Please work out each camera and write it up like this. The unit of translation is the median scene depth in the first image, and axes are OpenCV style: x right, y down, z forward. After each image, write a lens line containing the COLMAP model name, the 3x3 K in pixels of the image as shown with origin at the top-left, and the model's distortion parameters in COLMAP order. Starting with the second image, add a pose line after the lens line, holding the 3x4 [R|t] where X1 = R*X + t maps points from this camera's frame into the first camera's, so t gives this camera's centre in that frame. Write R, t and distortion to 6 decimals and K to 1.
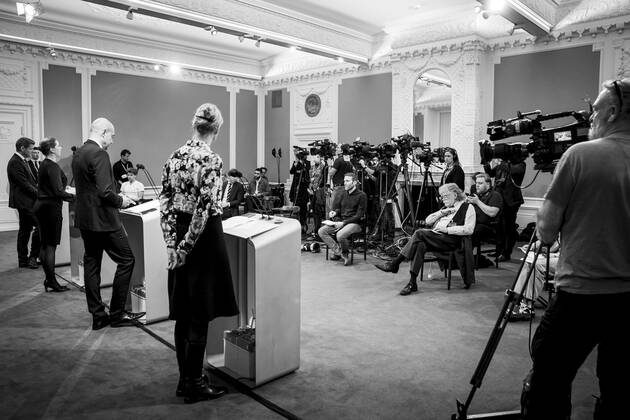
lens RADIAL K [[464.1, 0, 322.5], [0, 464.1, 227.5], [0, 0, 1]] dist [-0.117609, 0.058791]
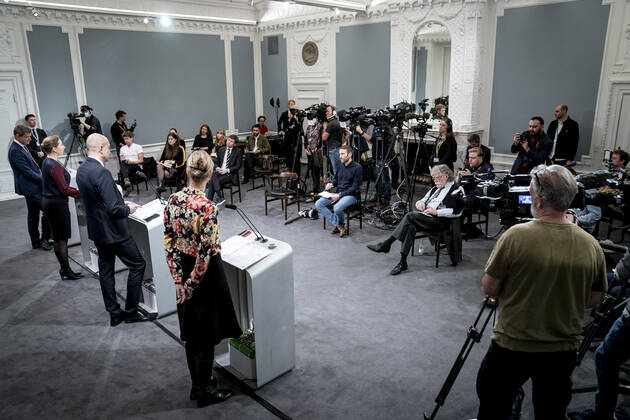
lens RADIAL K [[464.1, 0, 326.7], [0, 464.1, 245.4], [0, 0, 1]] dist [-0.117609, 0.058791]
pose [[0.999900, -0.014166, -0.000028, 0.019887], [0.013899, 0.980704, 0.195004, -0.132697], [-0.002735, -0.194985, 0.980802, -0.044997]]
